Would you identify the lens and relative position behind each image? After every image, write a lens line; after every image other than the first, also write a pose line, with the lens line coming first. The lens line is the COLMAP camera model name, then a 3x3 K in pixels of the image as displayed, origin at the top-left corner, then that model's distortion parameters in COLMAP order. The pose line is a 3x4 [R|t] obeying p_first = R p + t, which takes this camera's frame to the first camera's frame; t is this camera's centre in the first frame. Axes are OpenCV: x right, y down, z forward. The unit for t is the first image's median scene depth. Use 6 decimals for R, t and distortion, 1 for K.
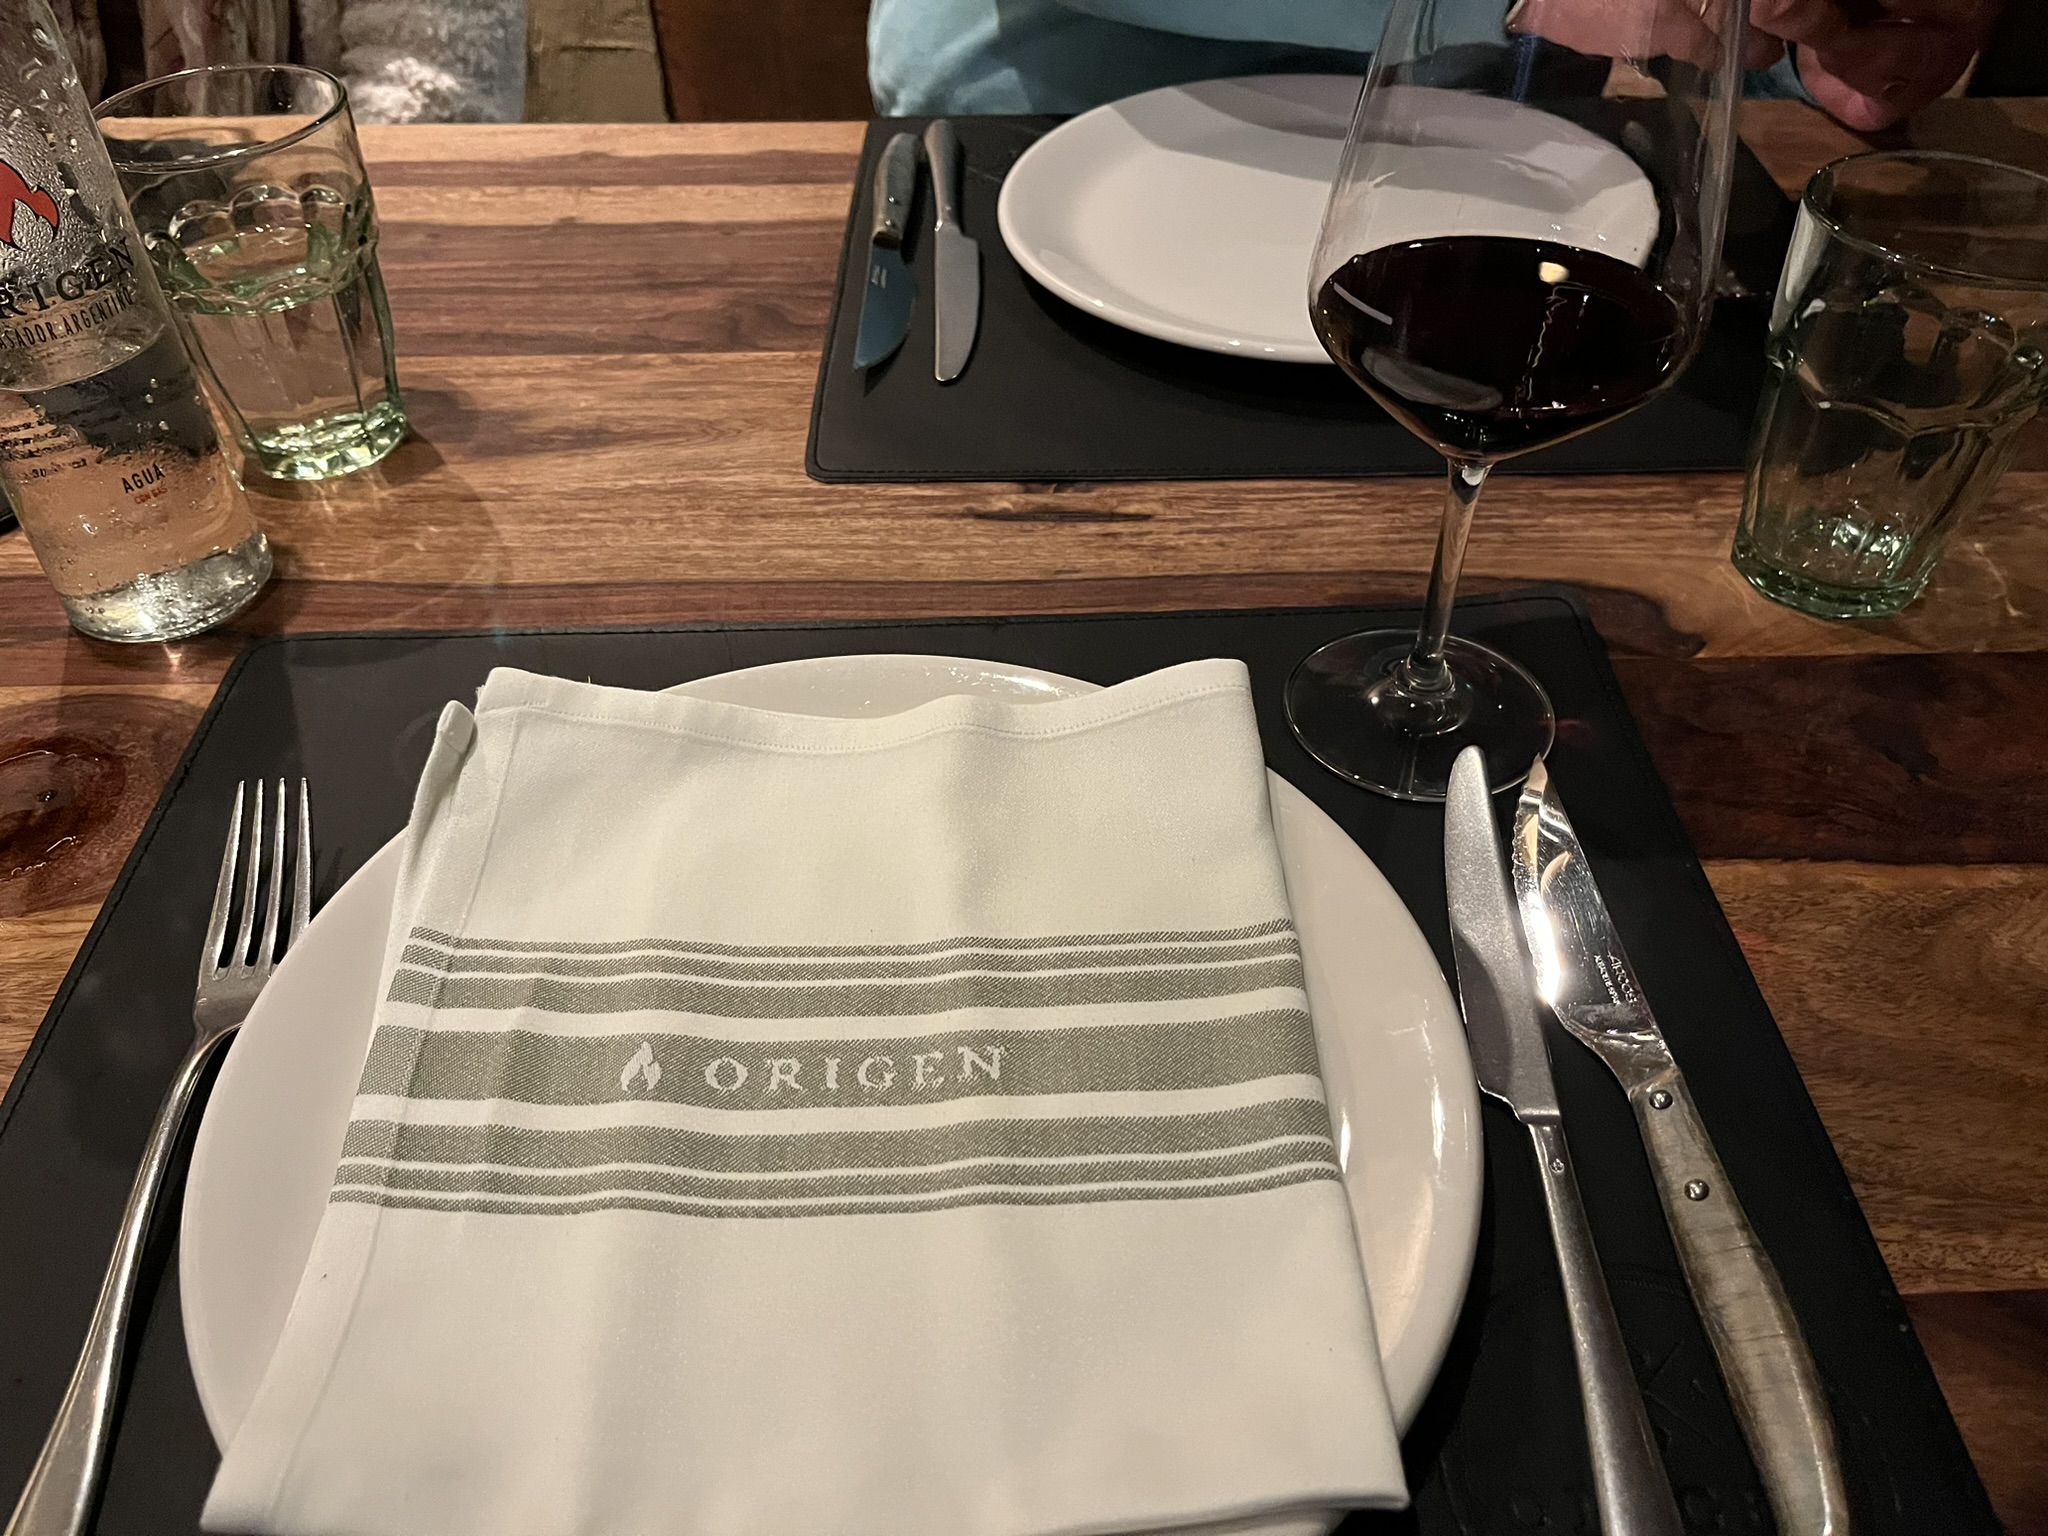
lens RADIAL K [[1544.4, 0, 1025.2], [0, 1544.4, 766.1], [0, 0, 1]] dist [0.001660, 0.000396]
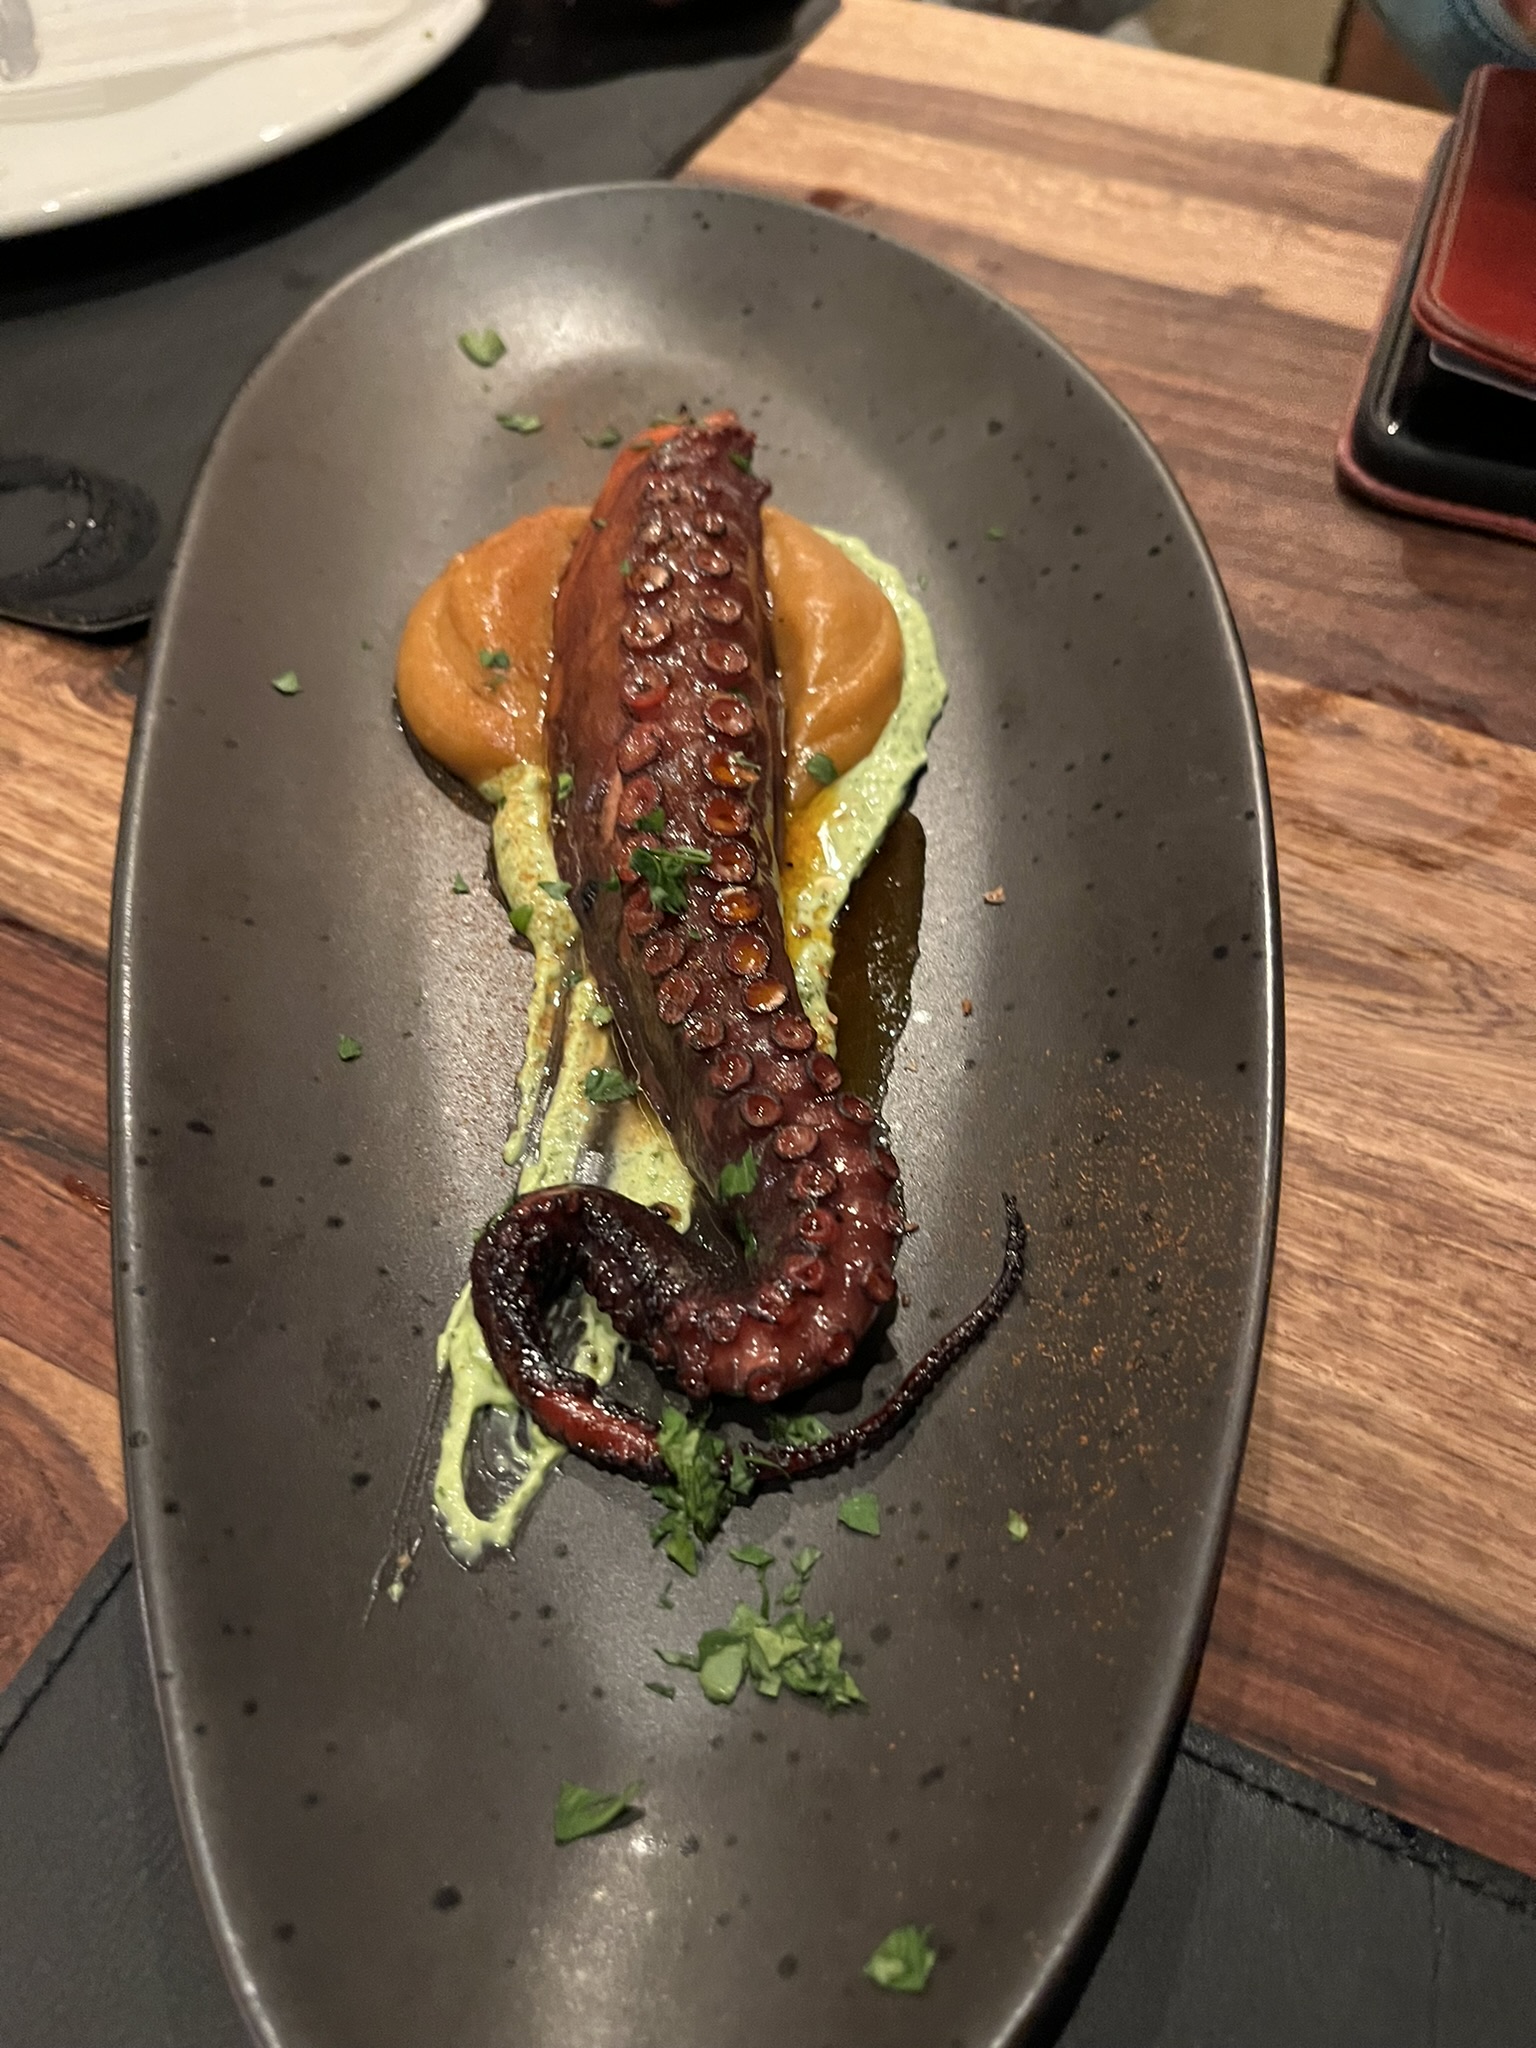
lens RADIAL K [[1544.4, 0, 767.6], [0, 1544.4, 1026.2], [0, 0, 1]] dist [0.001660, 0.000396]
pose [[0.882170, 0.379573, -0.278747, -0.200598], [-0.328807, 0.920193, 0.212439, -0.187205], [0.337137, -0.095753, 0.936573, 0.451991]]
